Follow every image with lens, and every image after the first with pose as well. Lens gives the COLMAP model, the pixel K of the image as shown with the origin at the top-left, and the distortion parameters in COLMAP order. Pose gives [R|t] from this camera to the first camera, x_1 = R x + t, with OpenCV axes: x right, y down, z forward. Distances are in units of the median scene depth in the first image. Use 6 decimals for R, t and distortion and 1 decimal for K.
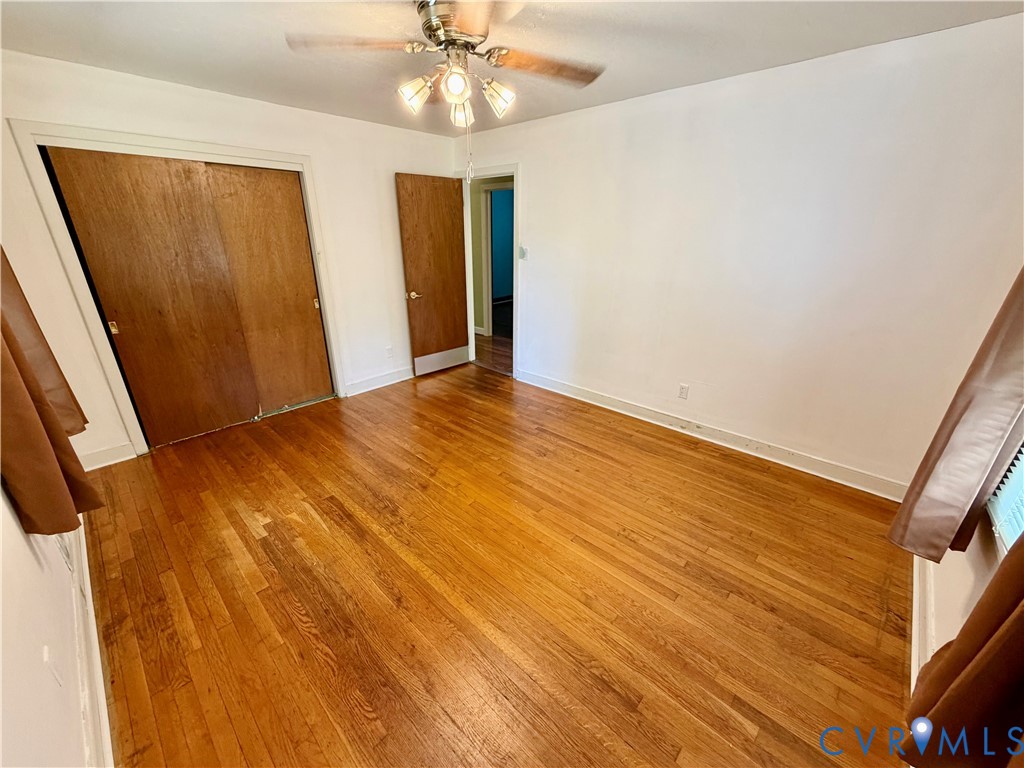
lens RADIAL K [[407.8, 0, 509.4], [0, 407.8, 387.1], [0, 0, 1]] dist [0.001129, -0.000269]
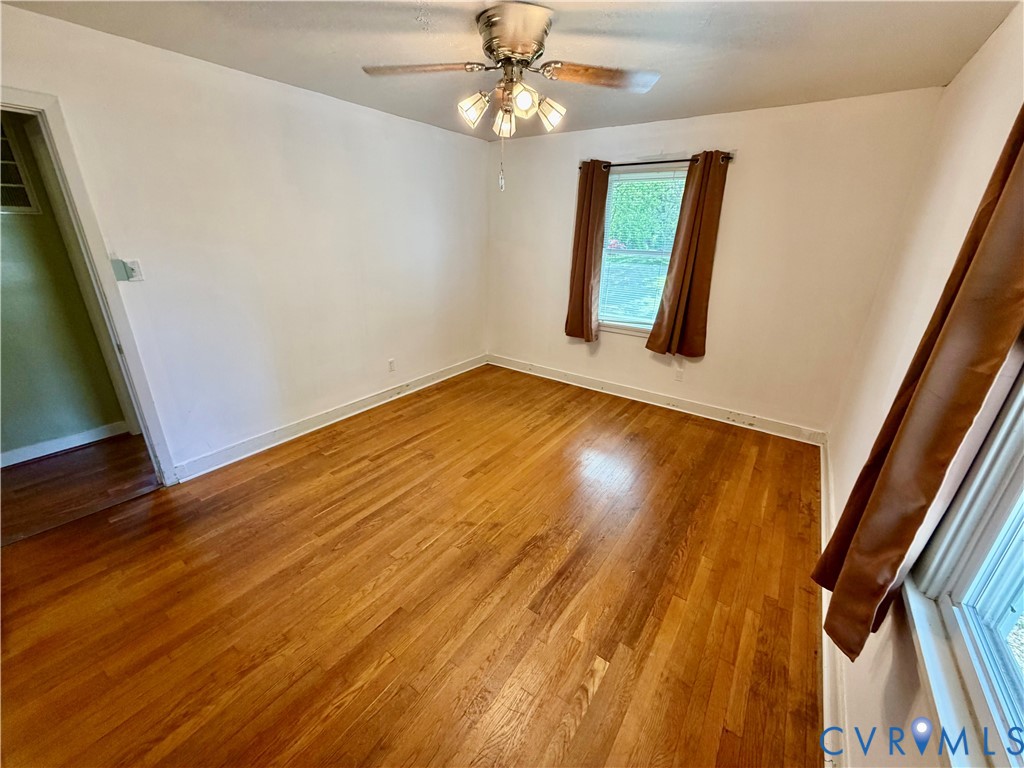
lens RADIAL K [[407.8, 0, 509.5], [0, 407.8, 386.4], [0, 0, 1]] dist [0.001129, -0.000269]
pose [[-0.139311, -0.360827, 0.922169, -0.818237], [0.340059, 0.857185, 0.386773, -0.307723], [-0.930028, 0.367474, 0.003287, 0.761298]]
